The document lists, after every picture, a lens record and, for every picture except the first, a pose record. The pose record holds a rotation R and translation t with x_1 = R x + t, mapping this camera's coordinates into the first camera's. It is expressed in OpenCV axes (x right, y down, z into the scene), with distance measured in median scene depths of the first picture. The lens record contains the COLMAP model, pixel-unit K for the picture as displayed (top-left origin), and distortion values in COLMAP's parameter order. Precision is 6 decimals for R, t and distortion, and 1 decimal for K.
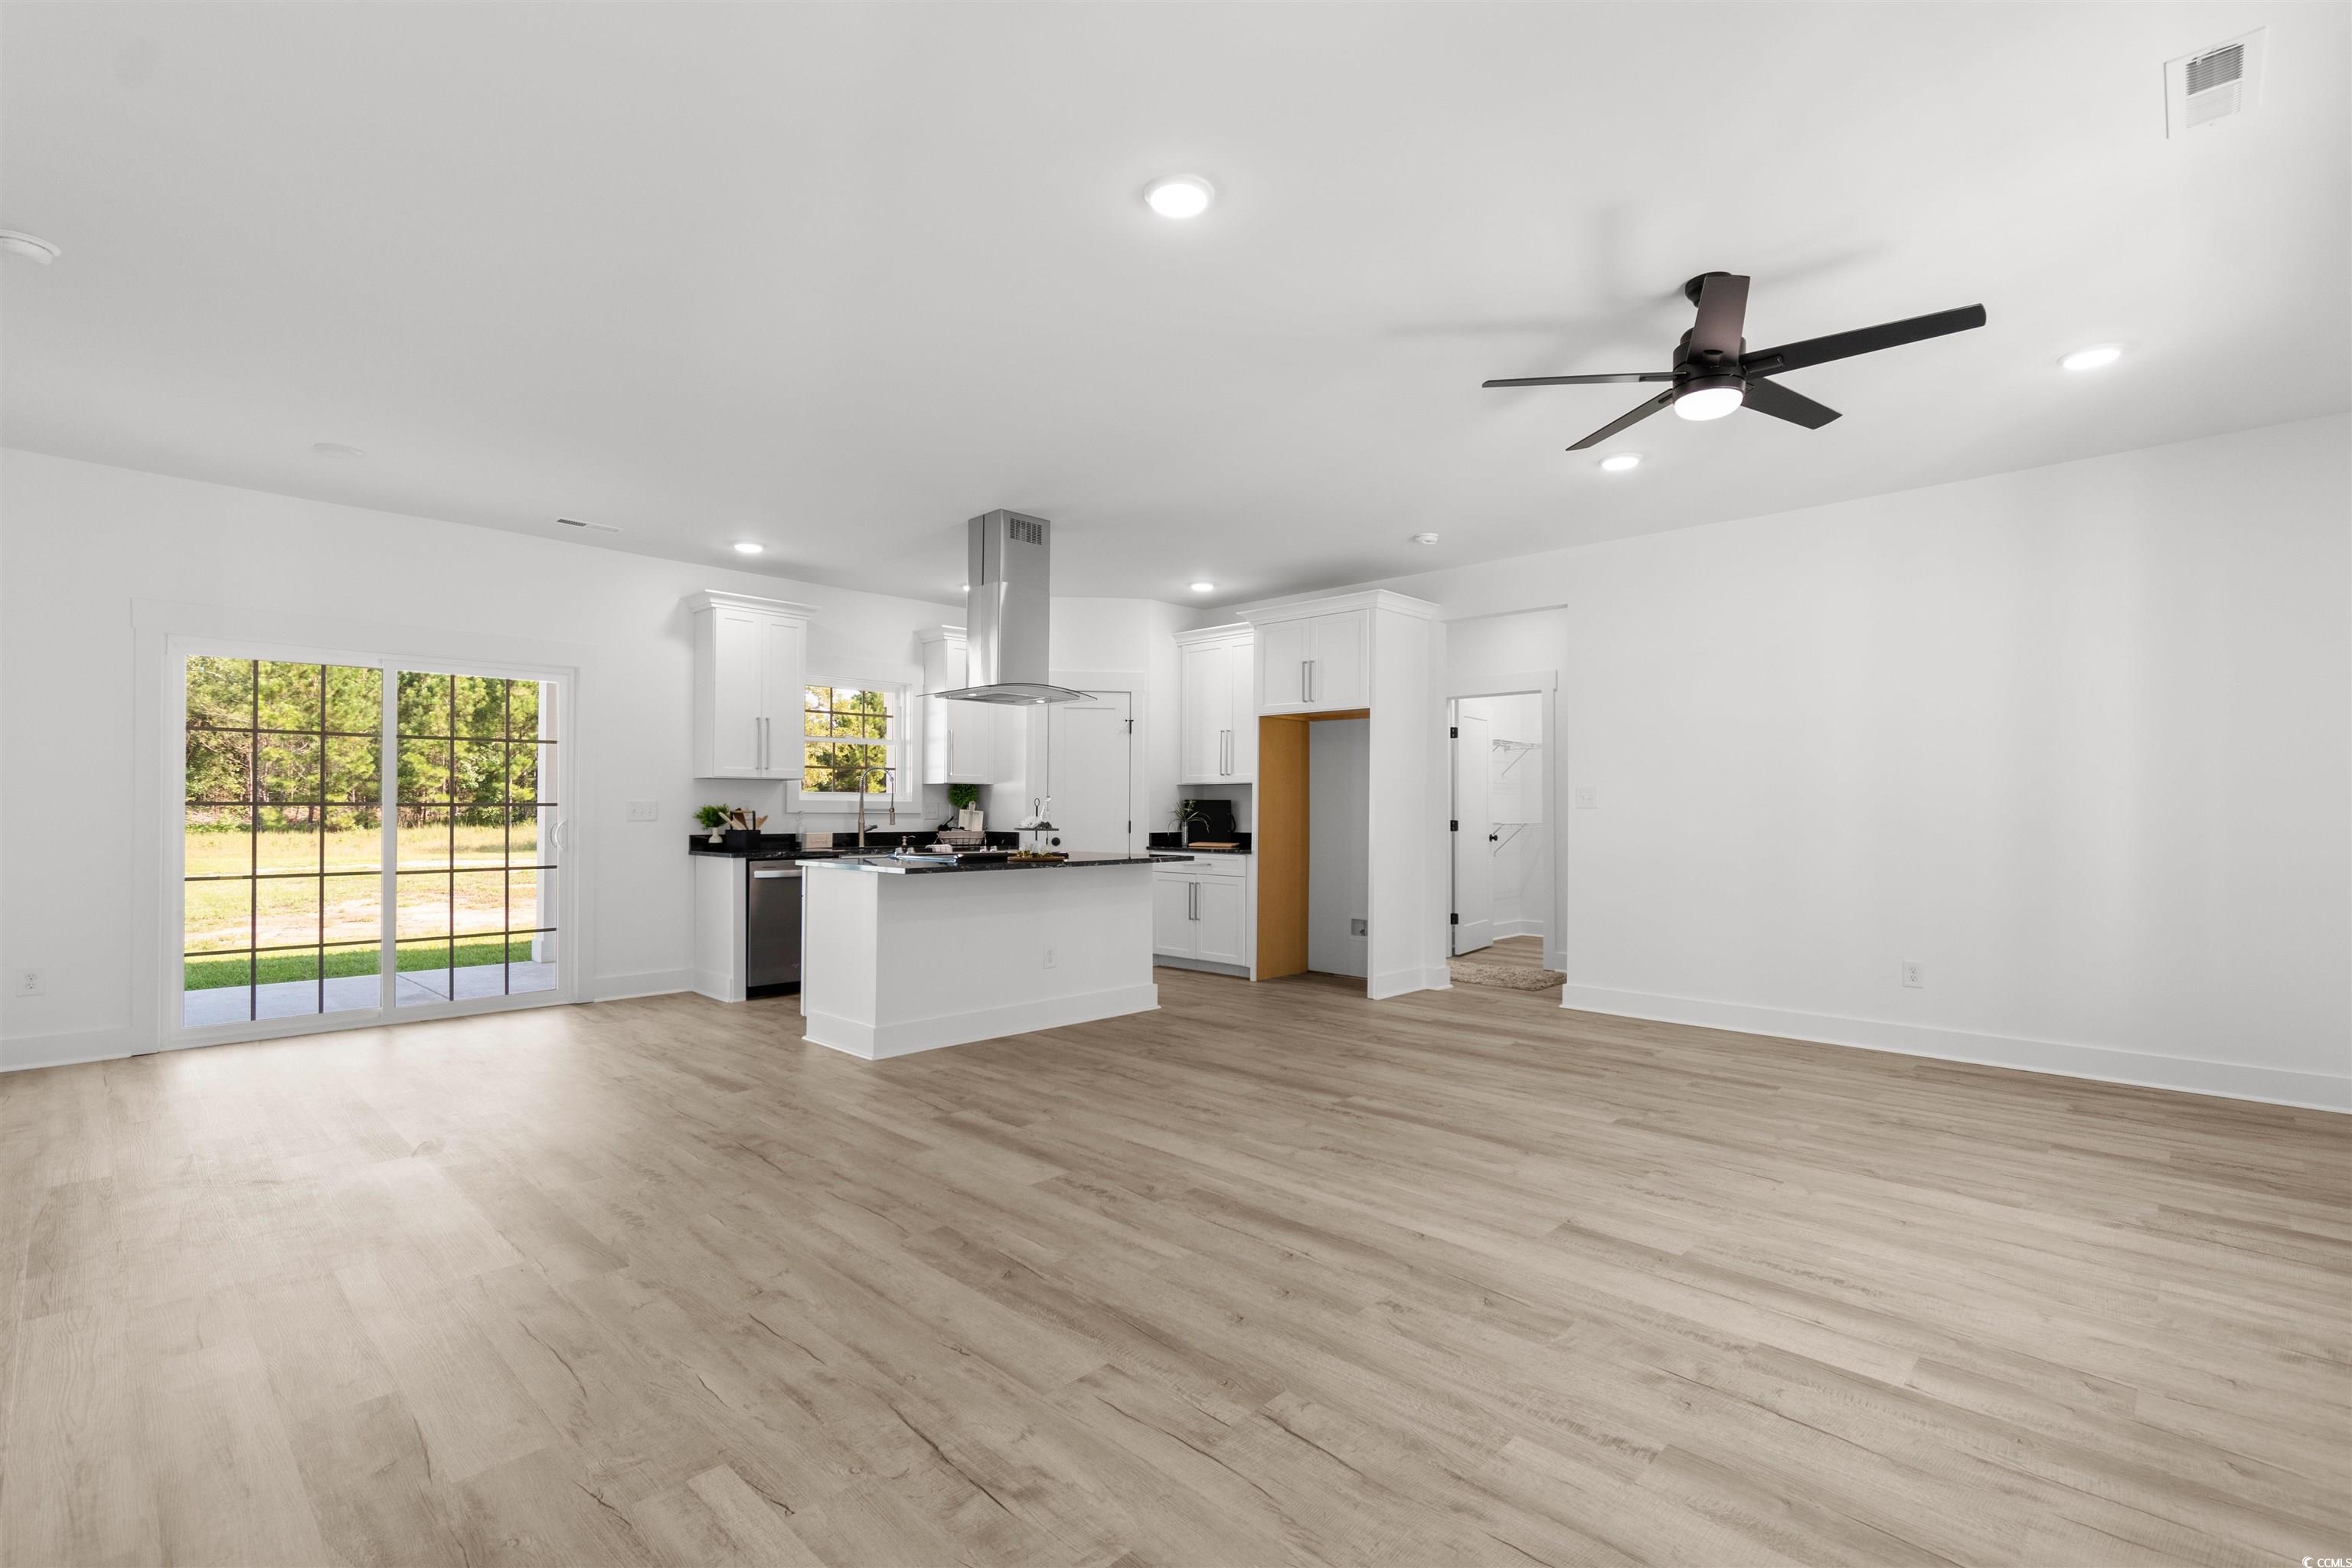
lens RADIAL K [[1051.0, 0, 1163.1], [0, 1051.0, 804.0], [0, 0, 1]] dist [0.004745, -0.000614]
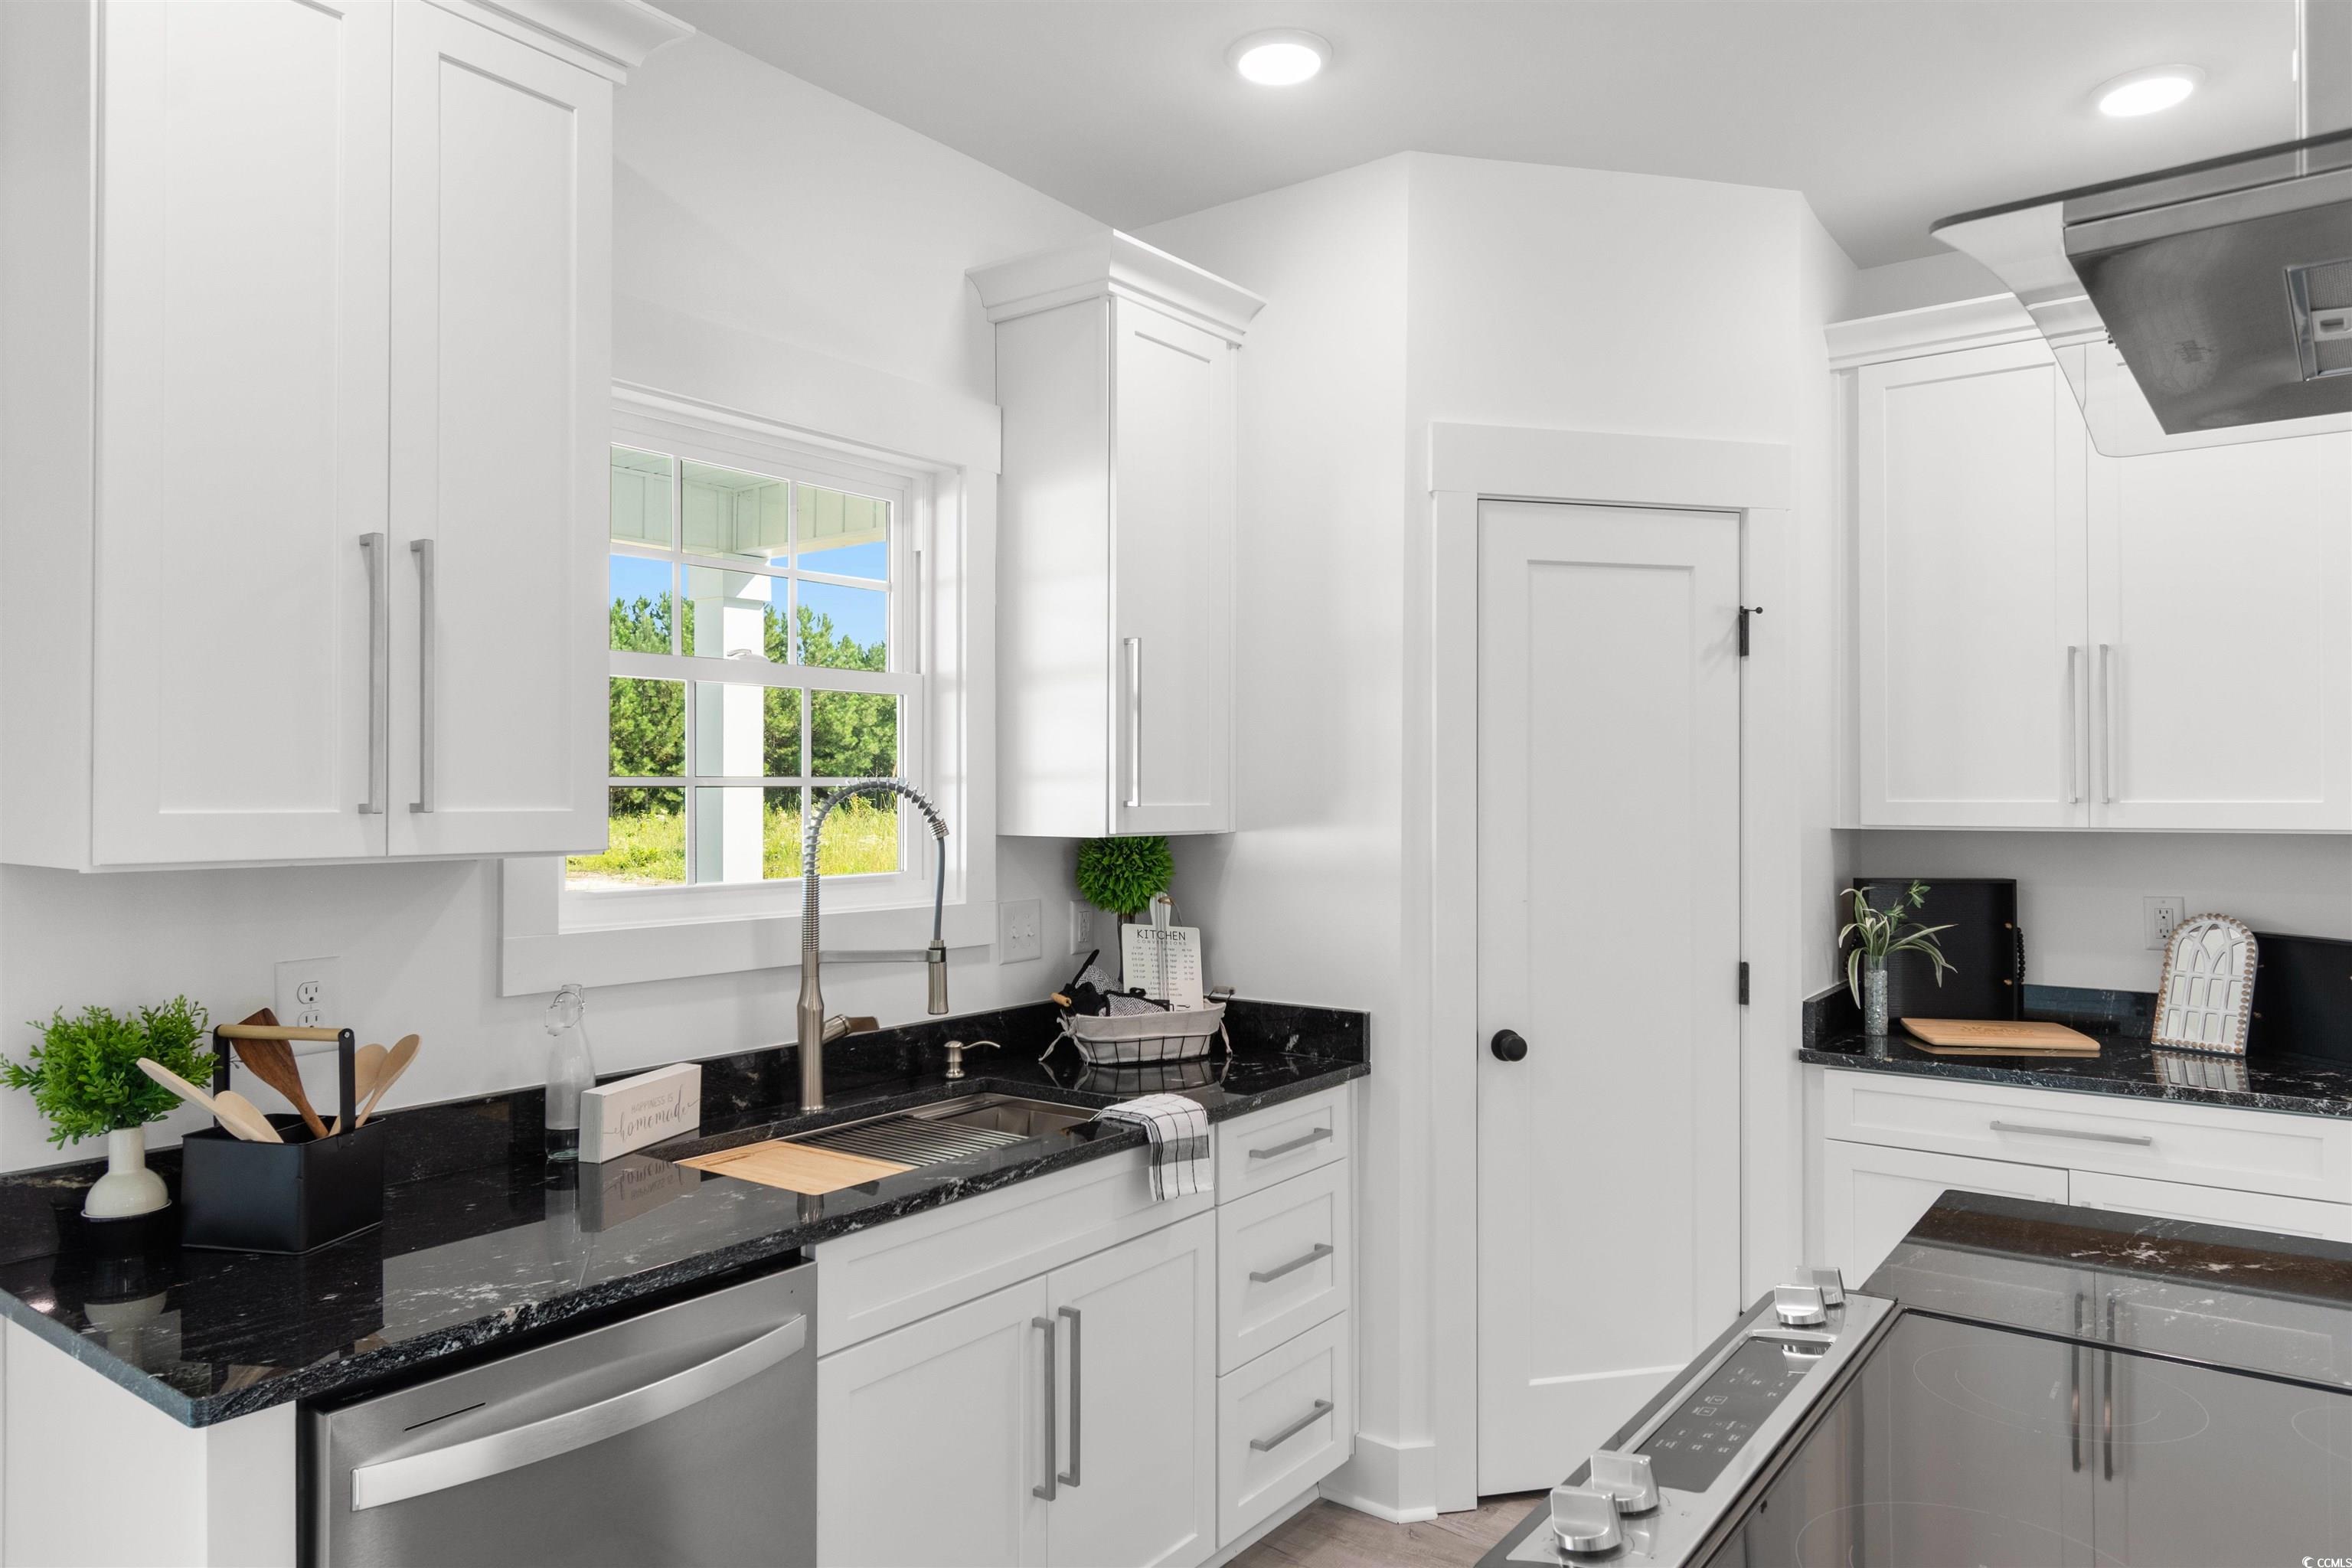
lens RADIAL K [[1507.8, 0, 1162.5], [0, 1507.8, 780.2], [0, 0, 1]] dist [0.002452, -0.001253]
pose [[0.990926, -0.004036, 0.134351, -0.401542], [0.004899, 0.999969, -0.006091, -0.051903], [-0.134322, 0.006694, 0.990915, 1.020417]]
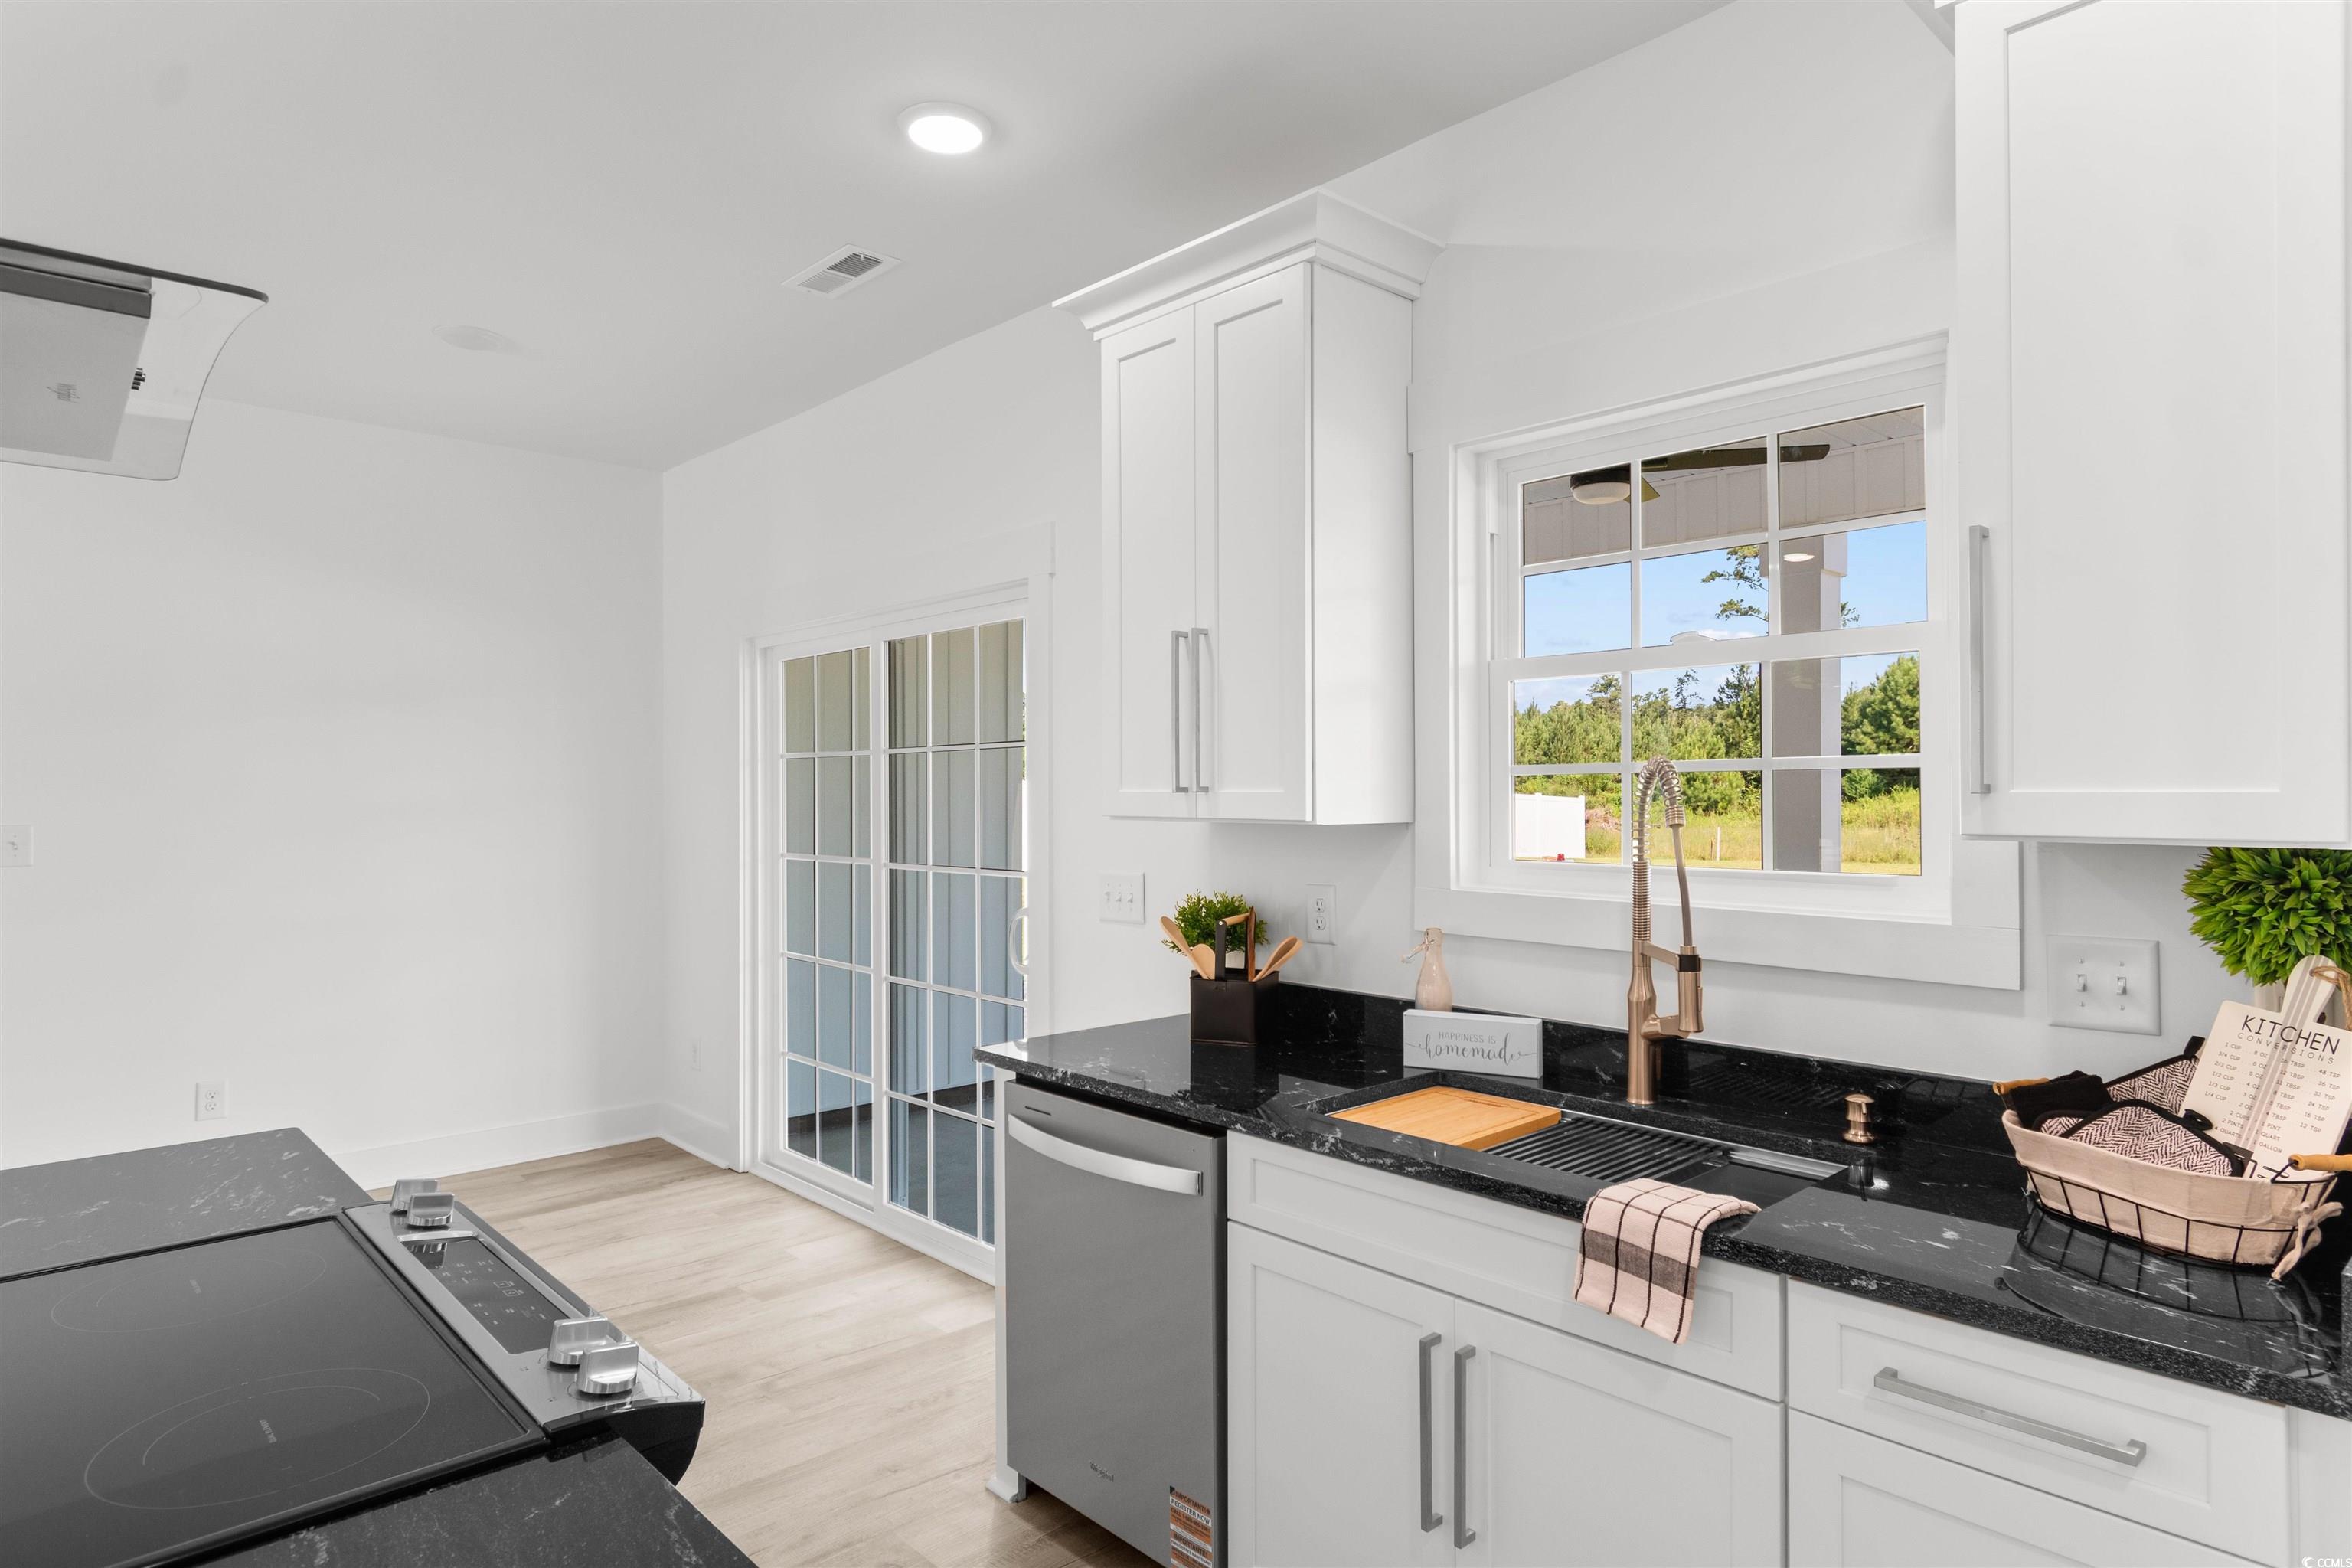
lens RADIAL K [[1318.5, 0, 1195.5], [0, 1318.5, 784.6], [0, 0, 1]] dist [0.000645, -0.004012]
pose [[-0.036469, -0.008328, -0.999300, 0.022421], [0.005456, 0.999949, -0.008532, -0.045466], [0.999320, -0.005763, -0.036422, 1.447022]]
